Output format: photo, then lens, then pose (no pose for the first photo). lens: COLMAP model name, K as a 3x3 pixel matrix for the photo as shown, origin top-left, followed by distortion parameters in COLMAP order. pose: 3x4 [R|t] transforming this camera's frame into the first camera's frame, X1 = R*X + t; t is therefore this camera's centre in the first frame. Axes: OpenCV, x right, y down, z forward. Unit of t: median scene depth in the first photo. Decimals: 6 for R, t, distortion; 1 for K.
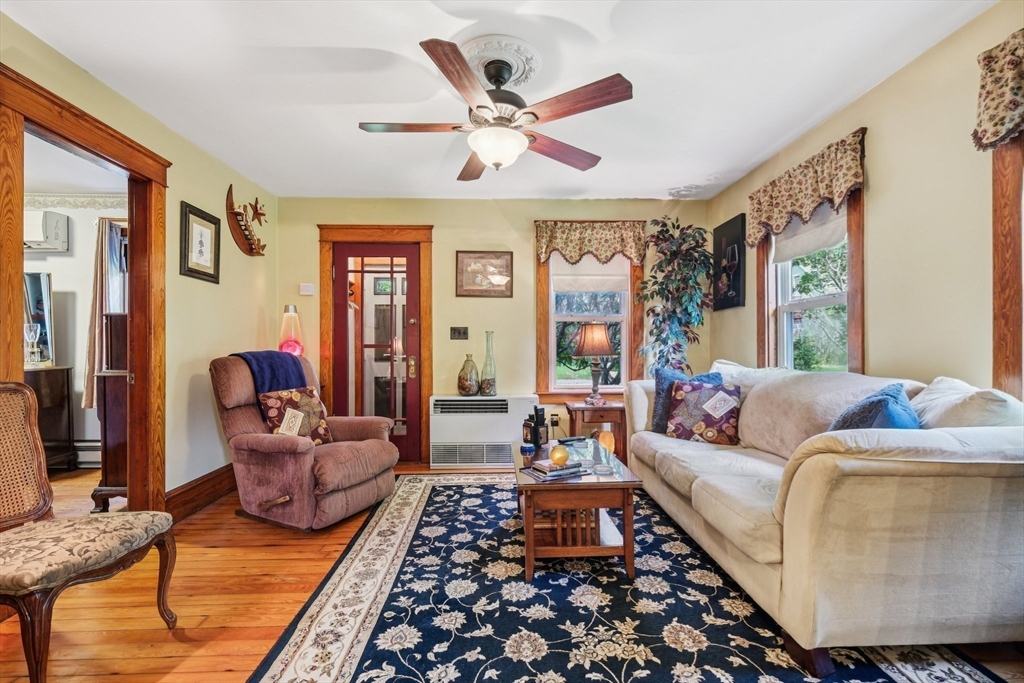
lens RADIAL K [[454.6, 0, 512.2], [0, 454.6, 348.6], [0, 0, 1]] dist [0.001343, -0.000274]
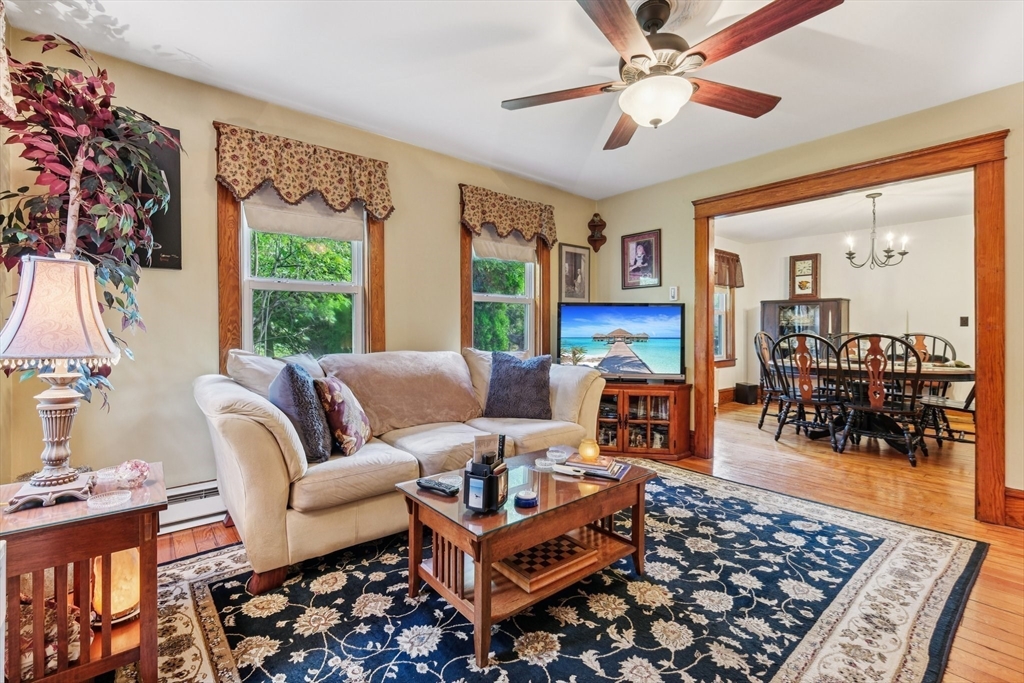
lens RADIAL K [[454.6, 0, 510.9], [0, 454.6, 334.1], [0, 0, 1]] dist [0.001343, -0.000274]
pose [[-0.613664, -0.001886, 0.789565, -0.536986], [0.001672, 0.999992, 0.003688, -0.005250], [-0.789566, 0.003583, -0.613655, 1.735323]]
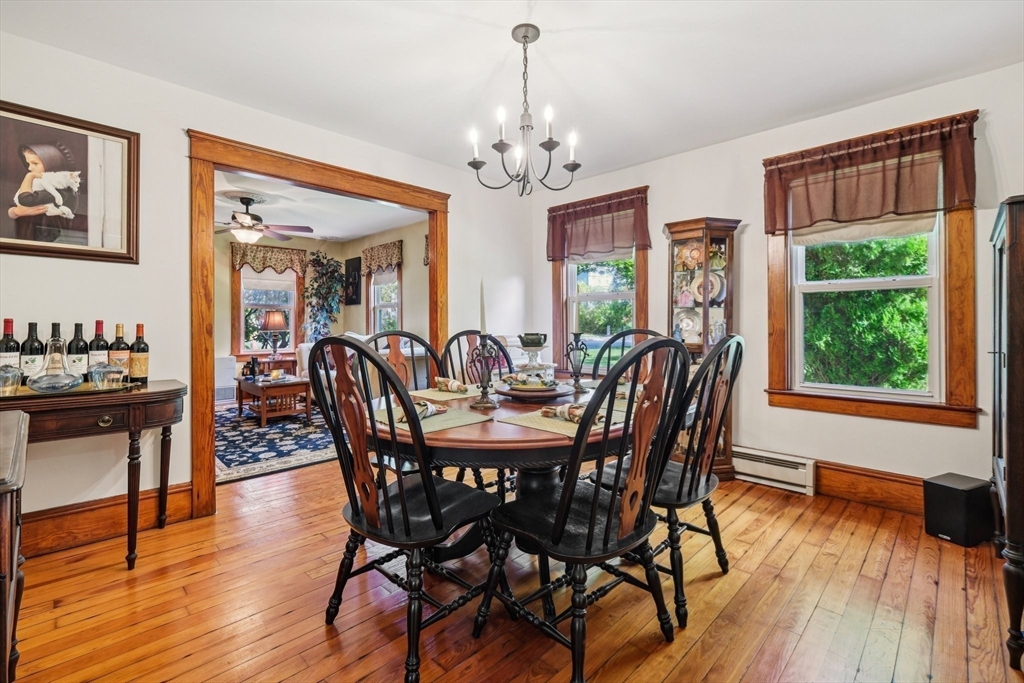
lens RADIAL K [[454.6, 0, 516.7], [0, 454.6, 325.9], [0, 0, 1]] dist [0.001343, -0.000274]
pose [[0.719697, 0.000176, 0.694288, -0.627242], [-0.001828, 0.999997, 0.001641, -0.008451], [-0.694286, -0.002450, 0.719695, -1.508668]]
